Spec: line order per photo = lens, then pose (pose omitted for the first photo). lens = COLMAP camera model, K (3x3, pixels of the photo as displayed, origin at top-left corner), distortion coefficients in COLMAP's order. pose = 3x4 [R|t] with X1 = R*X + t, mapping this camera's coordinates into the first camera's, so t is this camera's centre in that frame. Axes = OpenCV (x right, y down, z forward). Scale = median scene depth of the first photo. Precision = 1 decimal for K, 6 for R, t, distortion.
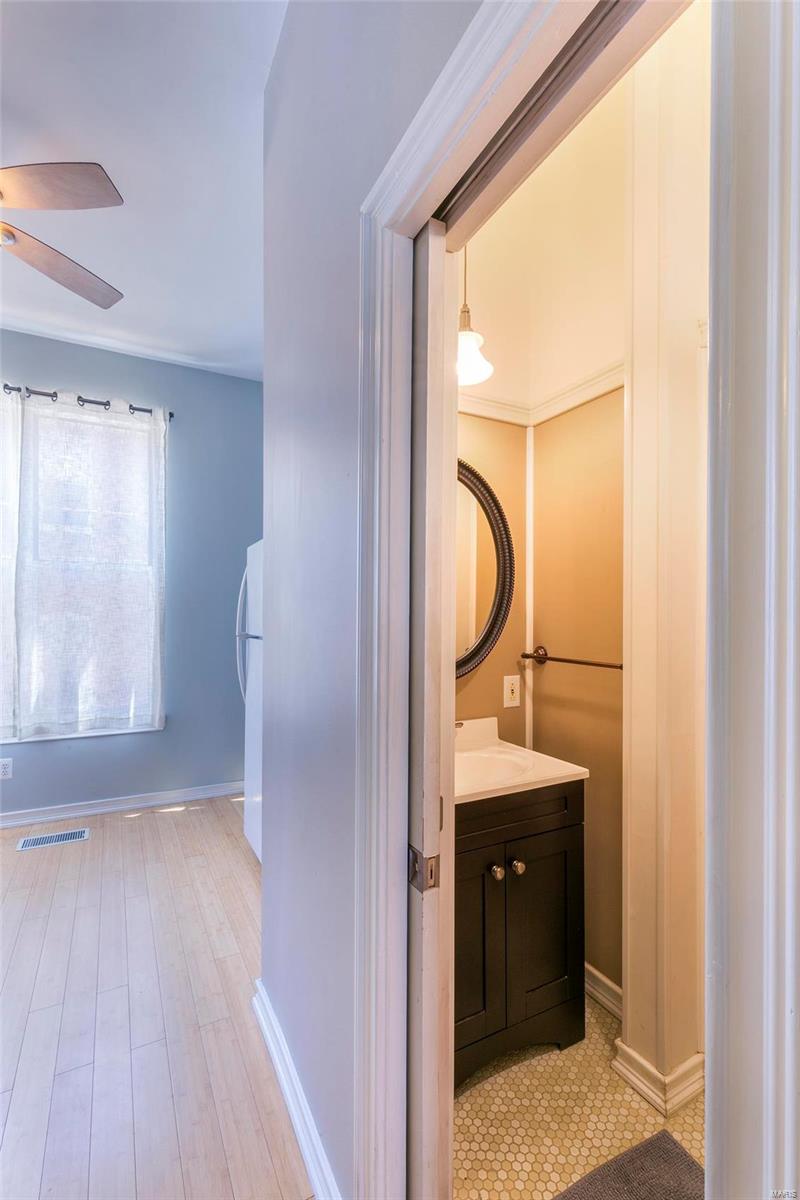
lens RADIAL K [[542.9, 0, 406.0], [0, 542.9, 619.7], [0, 0, 1]] dist [0.001146, -0.000344]
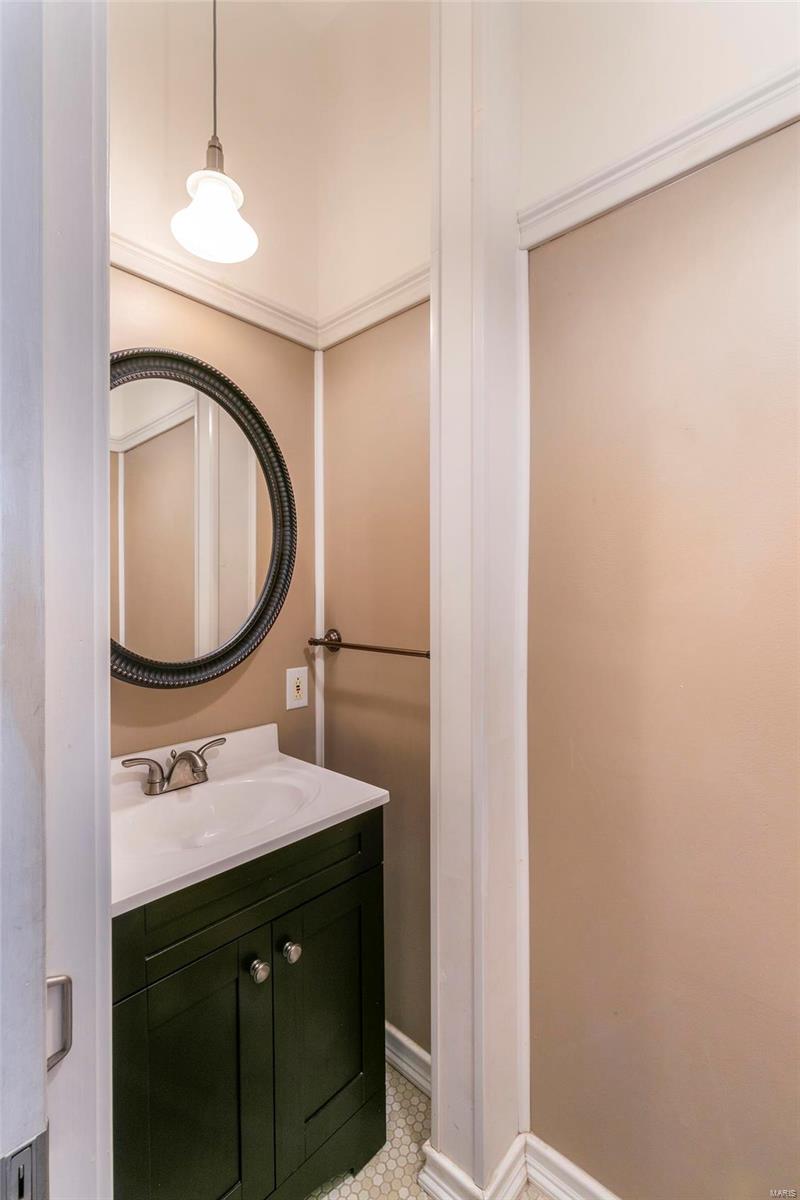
lens RADIAL K [[535.3, 0, 400.0], [0, 535.3, 600.0], [0, 0, 1]] dist [0.003220, -0.000503]
pose [[0.946091, -0.005392, 0.323855, 0.100453], [0.004356, 0.999983, 0.003923, 0.003953], [-0.323870, -0.002301, 0.946099, 0.262247]]
